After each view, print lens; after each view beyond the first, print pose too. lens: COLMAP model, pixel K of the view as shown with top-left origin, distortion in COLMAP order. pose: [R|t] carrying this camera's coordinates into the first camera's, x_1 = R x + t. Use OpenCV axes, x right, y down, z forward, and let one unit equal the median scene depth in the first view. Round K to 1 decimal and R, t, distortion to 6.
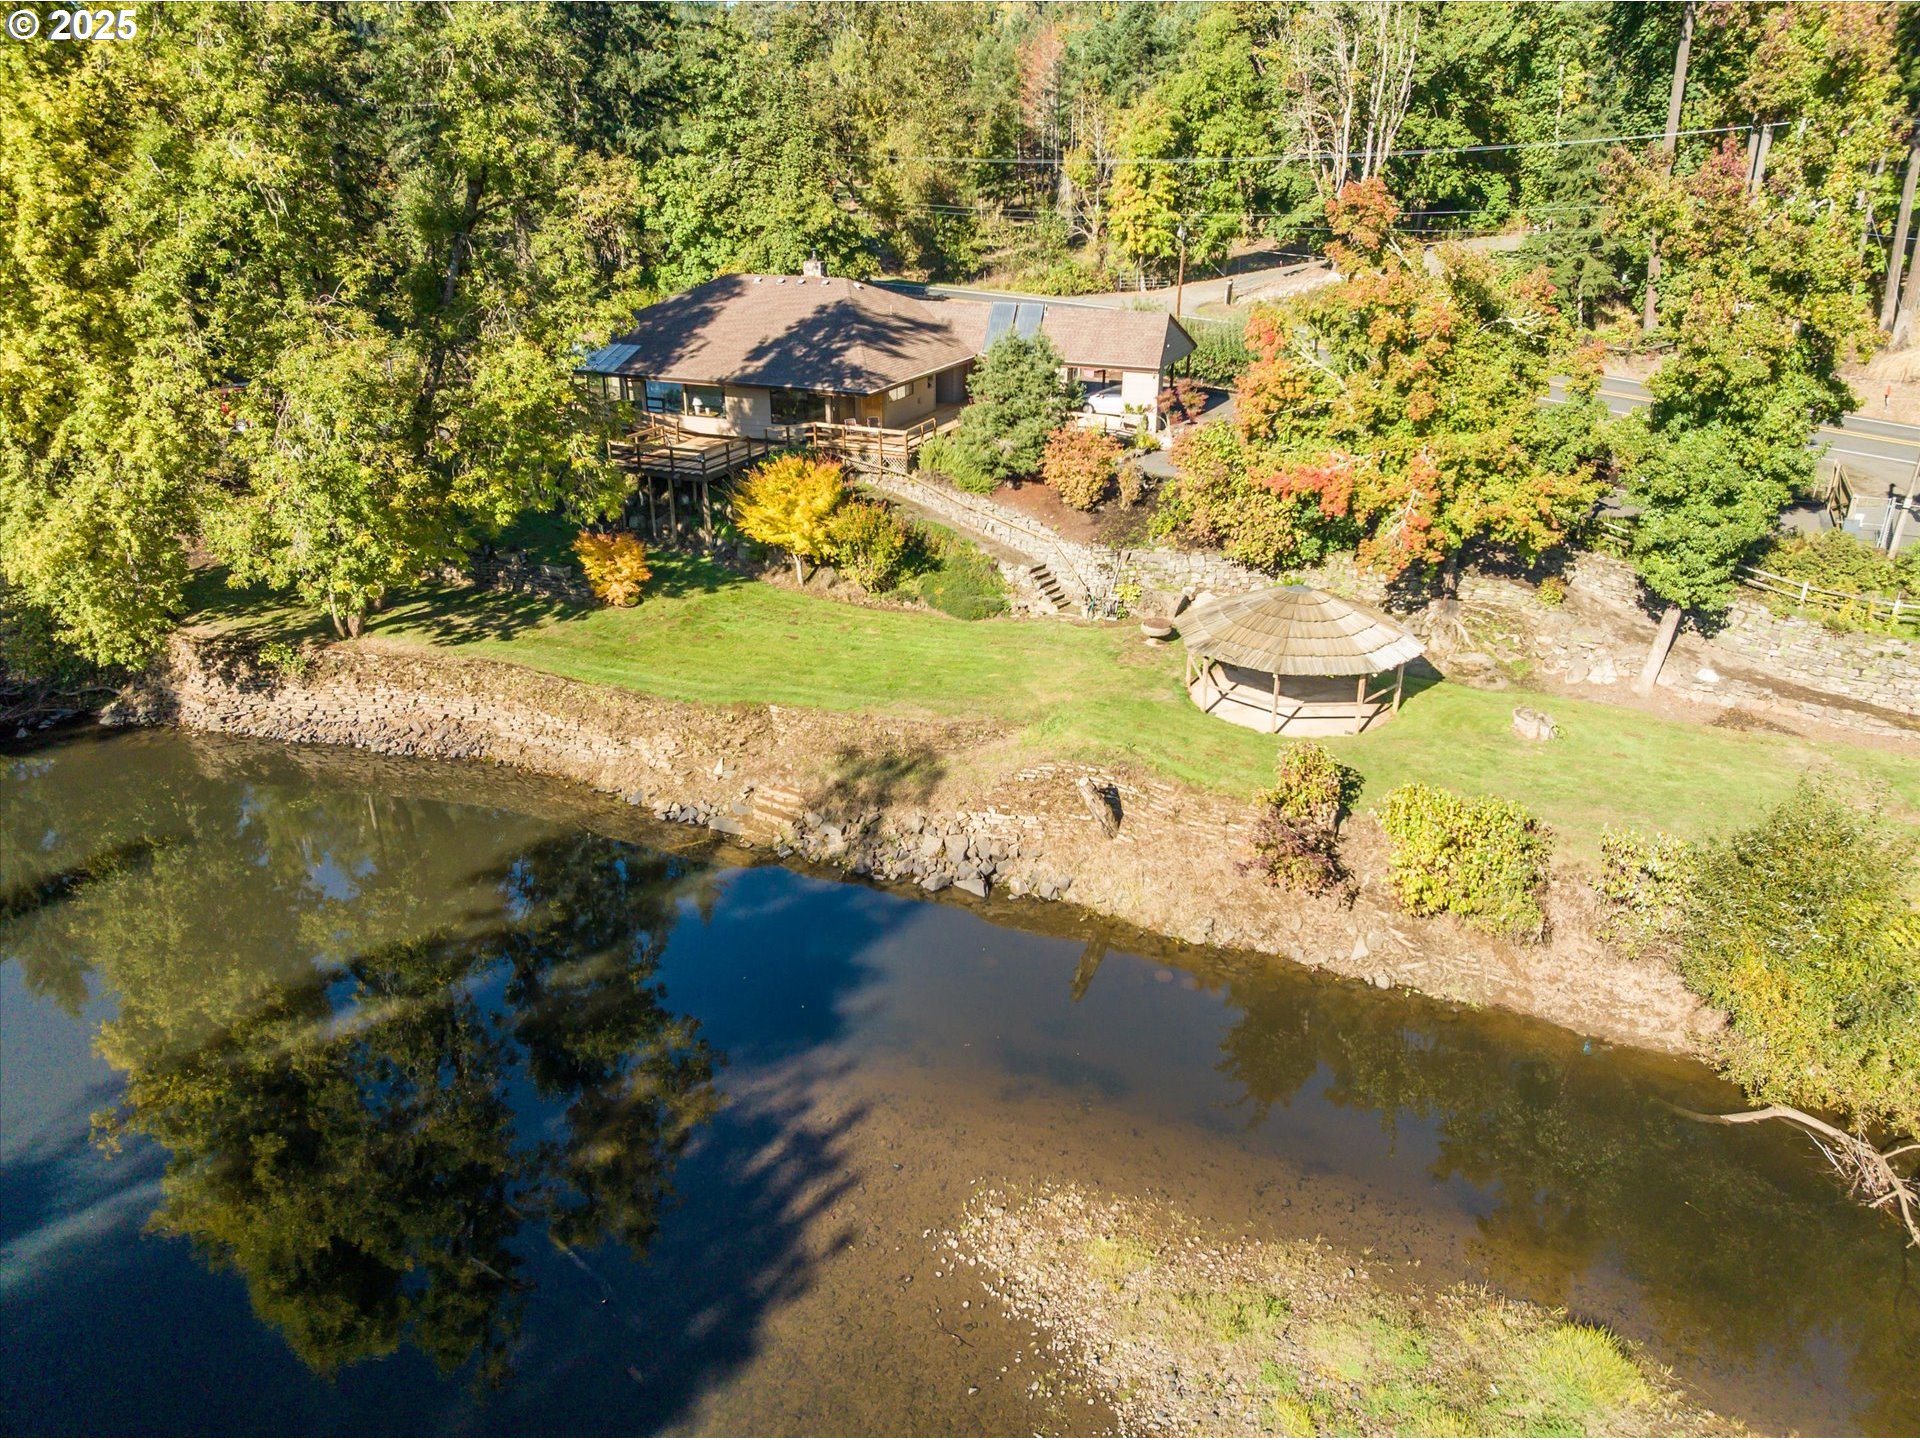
lens RADIAL K [[1329.1, 0, 967.8], [0, 1329.1, 733.0], [0, 0, 1]] dist [-0.016946, -0.025138]
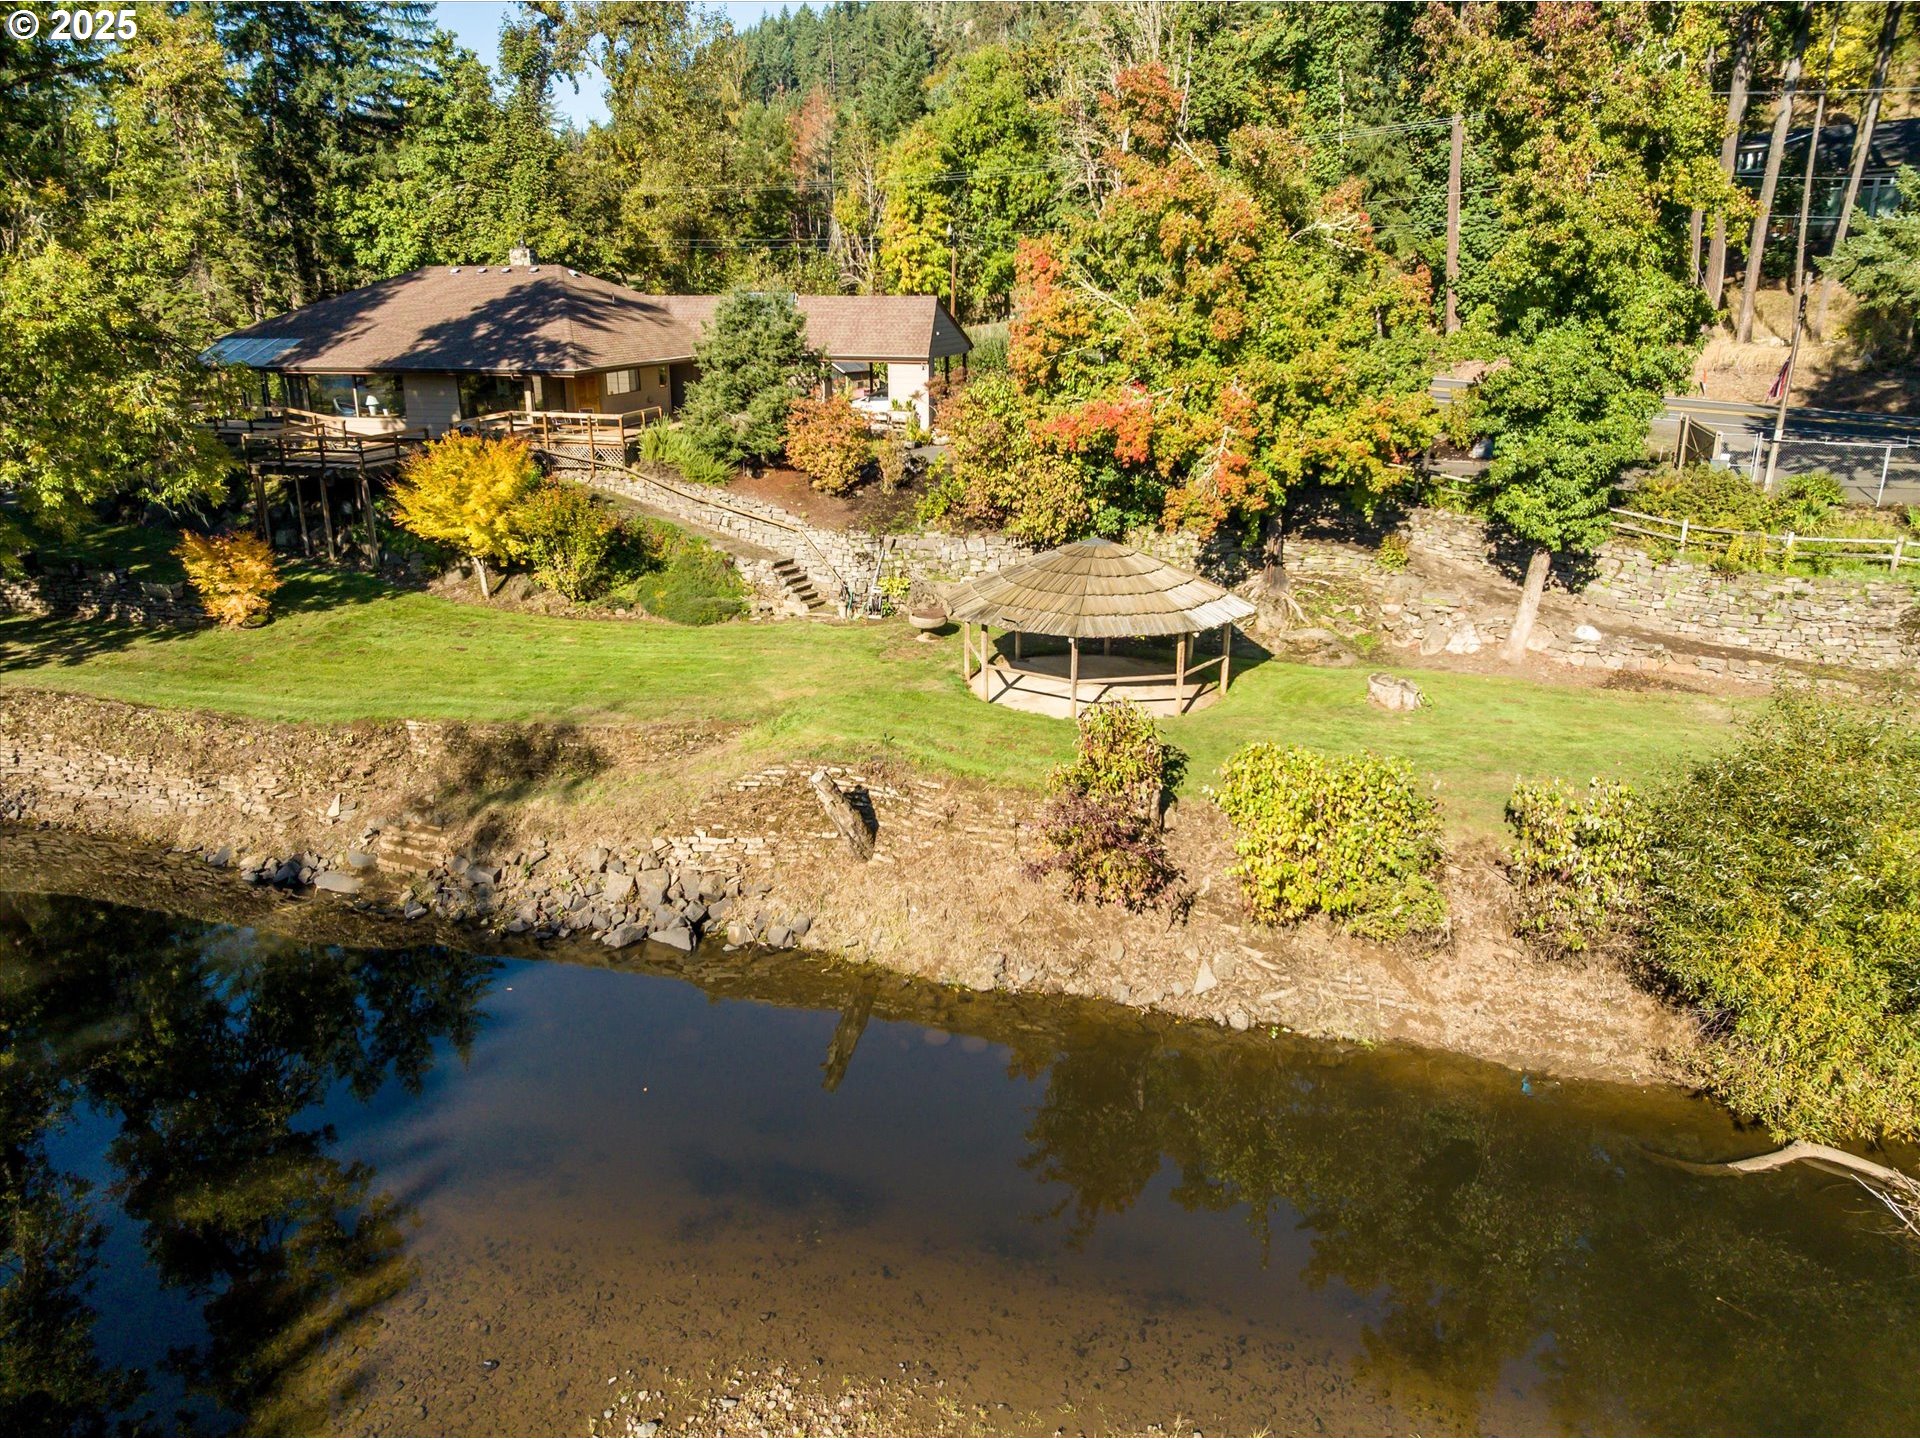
lens RADIAL K [[1329.1, 0, 967.8], [0, 1329.1, 733.0], [0, 0, 1]] dist [-0.016946, -0.025138]
pose [[0.990221, -0.043487, 0.132560, 0.061585], [0.055868, 0.994268, -0.091157, 0.069931], [-0.127836, 0.097672, 0.986974, 0.228972]]
